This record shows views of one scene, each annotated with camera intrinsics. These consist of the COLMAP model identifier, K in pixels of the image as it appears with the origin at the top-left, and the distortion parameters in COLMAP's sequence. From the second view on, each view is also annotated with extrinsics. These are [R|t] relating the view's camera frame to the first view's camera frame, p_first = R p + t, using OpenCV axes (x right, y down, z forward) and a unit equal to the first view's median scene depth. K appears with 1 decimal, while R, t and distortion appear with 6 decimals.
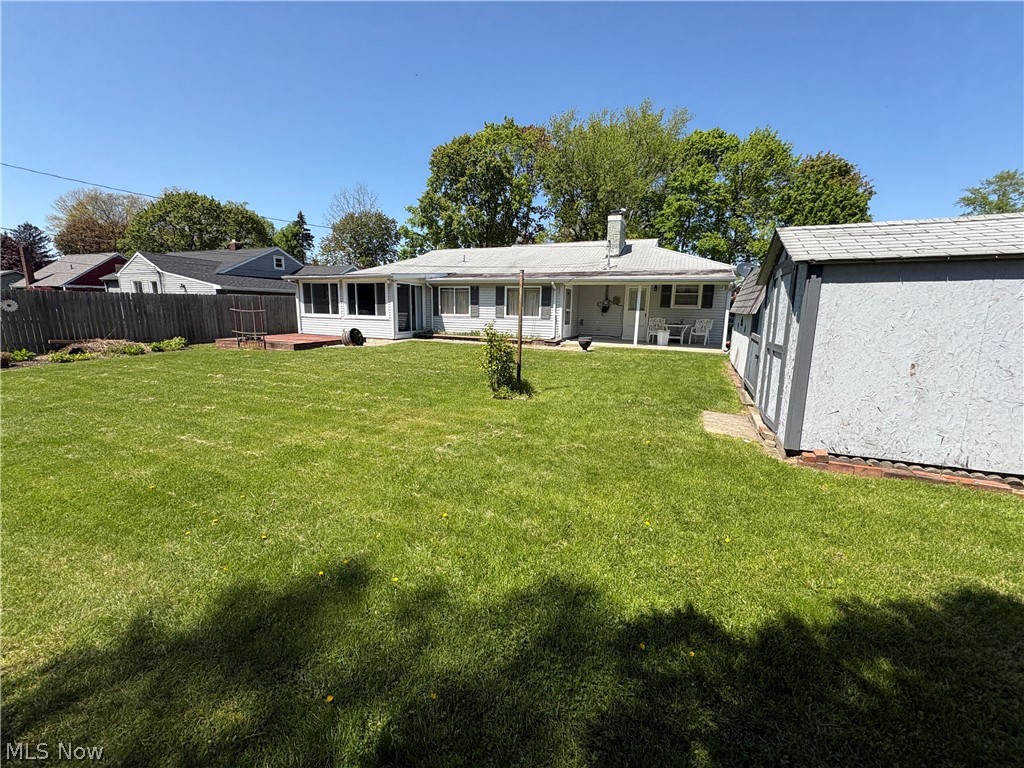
lens RADIAL K [[411.7, 0, 511.7], [0, 411.7, 381.3], [0, 0, 1]] dist [0.003421, 0.000217]
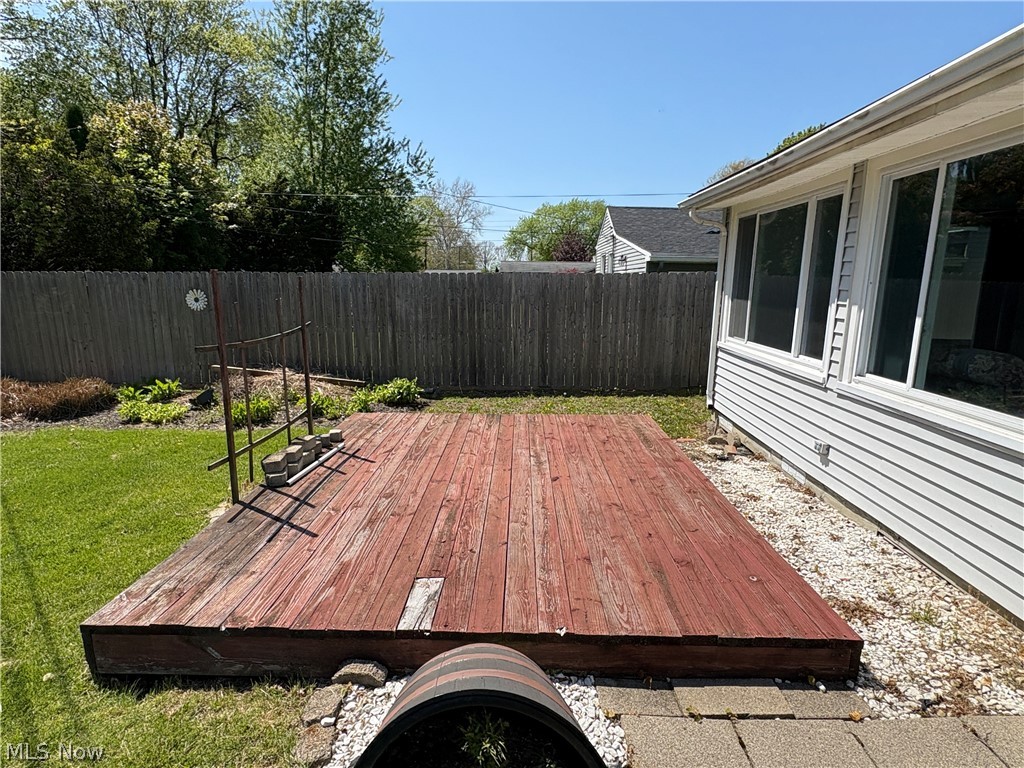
lens RADIAL K [[538.4, 0, 512.7], [0, 538.4, 384.6], [0, 0, 1]] dist [0.008139, 0.000663]
pose [[0.376603, 0.168018, -0.911010, -0.241923], [-0.170692, 0.979162, 0.110025, -0.154789], [0.910513, 0.114066, 0.397435, 0.766788]]
